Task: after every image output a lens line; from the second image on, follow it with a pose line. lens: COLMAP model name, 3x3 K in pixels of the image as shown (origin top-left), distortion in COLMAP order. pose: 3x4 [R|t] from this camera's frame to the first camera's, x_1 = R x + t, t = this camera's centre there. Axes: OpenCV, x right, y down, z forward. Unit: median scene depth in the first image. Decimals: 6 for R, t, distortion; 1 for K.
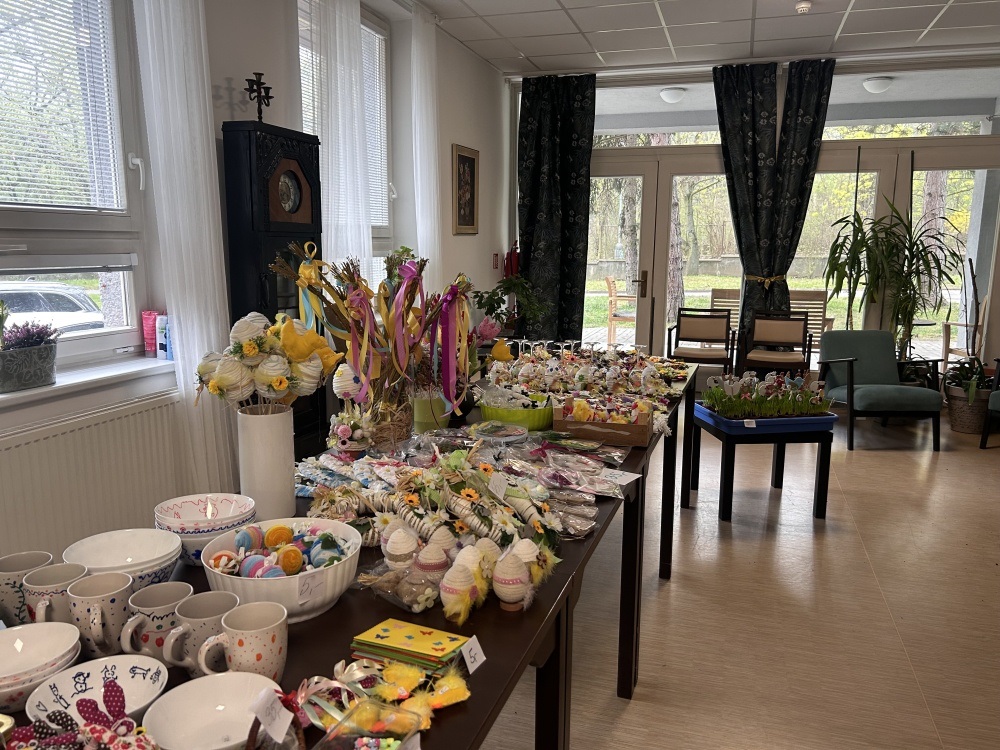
lens RADIAL K [[751.7, 0, 502.6], [0, 751.7, 384.9], [0, 0, 1]] dist [0.007382, -0.011396]
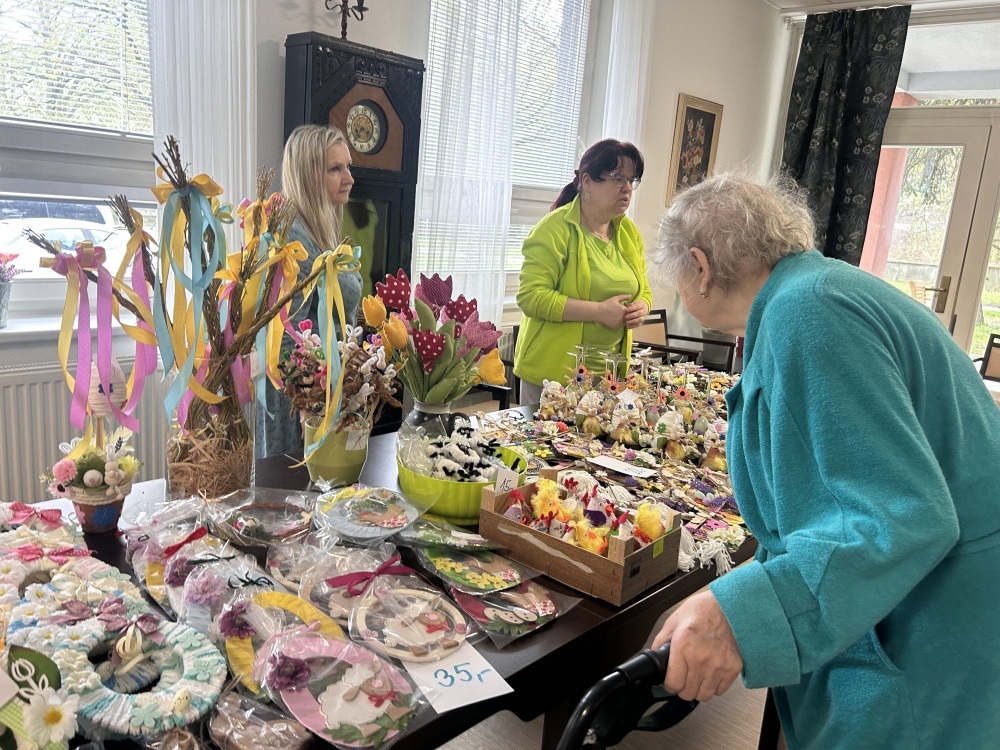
lens RADIAL K [[751.7, 0, 496.6], [0, 751.7, 365.2], [0, 0, 1]] dist [0.007382, -0.011396]
pose [[0.905973, 0.149593, -0.396023, 0.101790], [-0.148620, 0.988332, 0.033336, -0.028521], [0.396389, 0.028655, 0.917635, 0.173090]]
